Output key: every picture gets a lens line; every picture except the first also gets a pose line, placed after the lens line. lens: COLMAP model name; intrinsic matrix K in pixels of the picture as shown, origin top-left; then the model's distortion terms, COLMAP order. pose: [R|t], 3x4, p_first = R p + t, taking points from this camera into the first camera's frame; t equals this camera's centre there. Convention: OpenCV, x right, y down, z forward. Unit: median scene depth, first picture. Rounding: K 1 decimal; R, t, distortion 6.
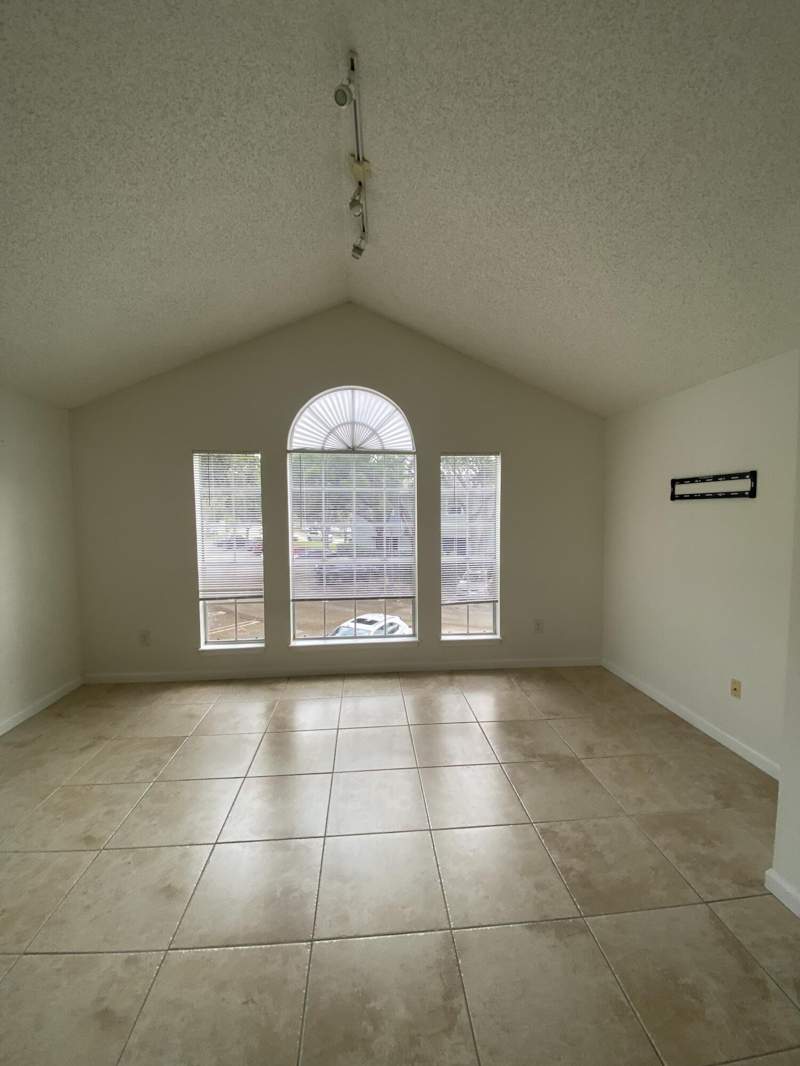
lens RADIAL K [[429.5, 0, 402.8], [0, 429.5, 537.6], [0, 0, 1]] dist [0.046223, -0.029761]
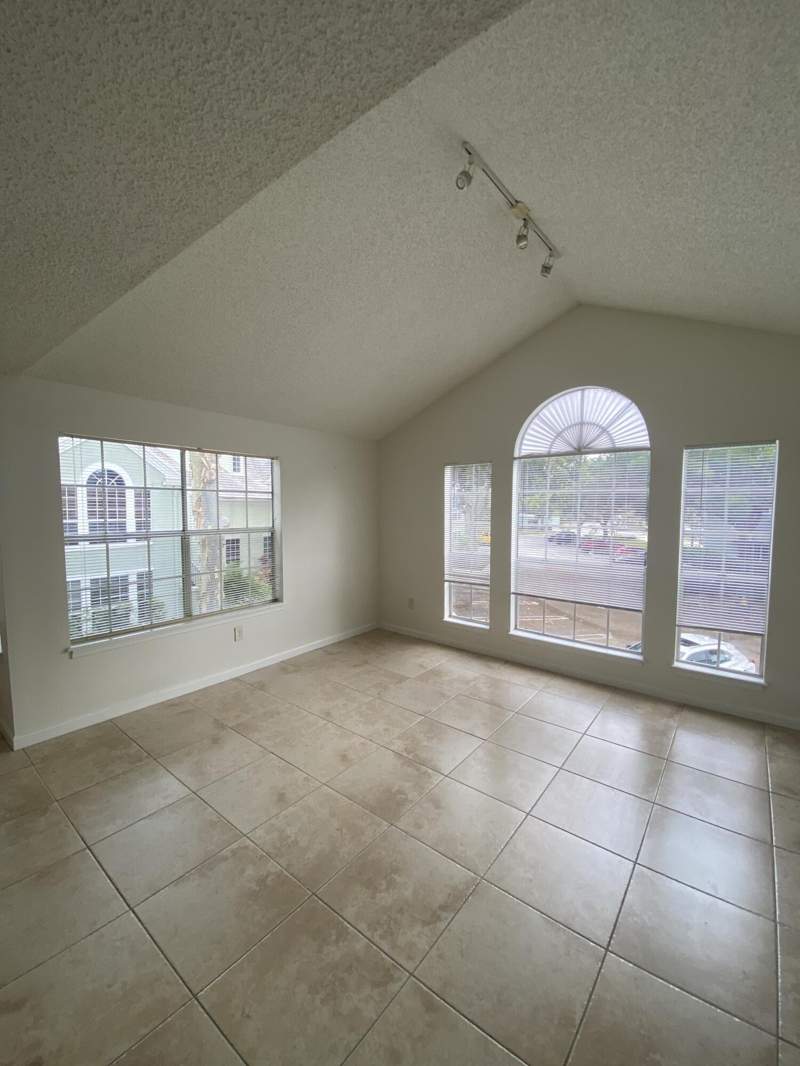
lens RADIAL K [[429.5, 0, 402.8], [0, 429.5, 537.6], [0, 0, 1]] dist [0.046223, -0.029761]
pose [[0.734607, 0.058535, -0.675963, 0.279083], [-0.053015, 0.998178, 0.028823, -0.012657], [0.676418, 0.014663, 0.736372, -0.005514]]
